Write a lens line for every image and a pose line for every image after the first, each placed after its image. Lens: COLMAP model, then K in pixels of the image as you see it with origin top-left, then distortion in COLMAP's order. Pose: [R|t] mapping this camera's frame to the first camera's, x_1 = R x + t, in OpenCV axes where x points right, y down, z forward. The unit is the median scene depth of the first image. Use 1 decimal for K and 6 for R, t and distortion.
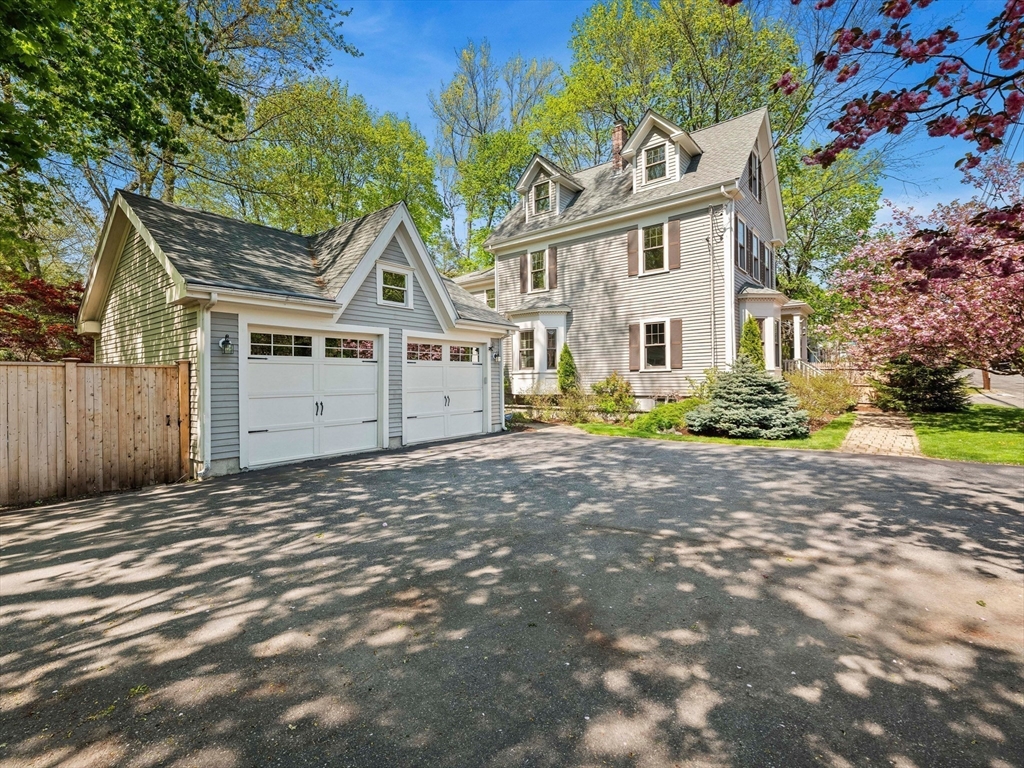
lens RADIAL K [[474.5, 0, 513.8], [0, 474.5, 381.4], [0, 0, 1]] dist [0.000512, 0.000191]
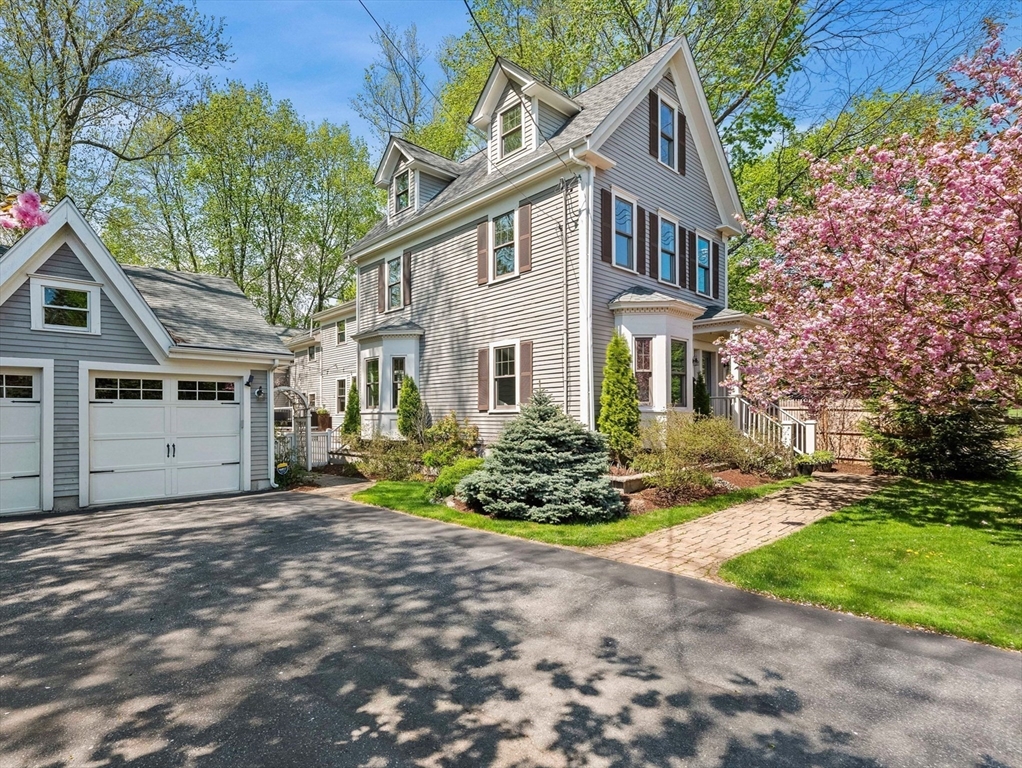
lens RADIAL K [[529.5, 0, 446.5], [0, 529.5, 419.1], [0, 0, 1]] dist [-0.000149, 0.000449]
pose [[0.980197, 0.008527, -0.197841, 0.491135], [-0.007605, 0.999956, 0.005420, -0.019804], [0.197878, -0.003809, 0.980219, 0.231230]]
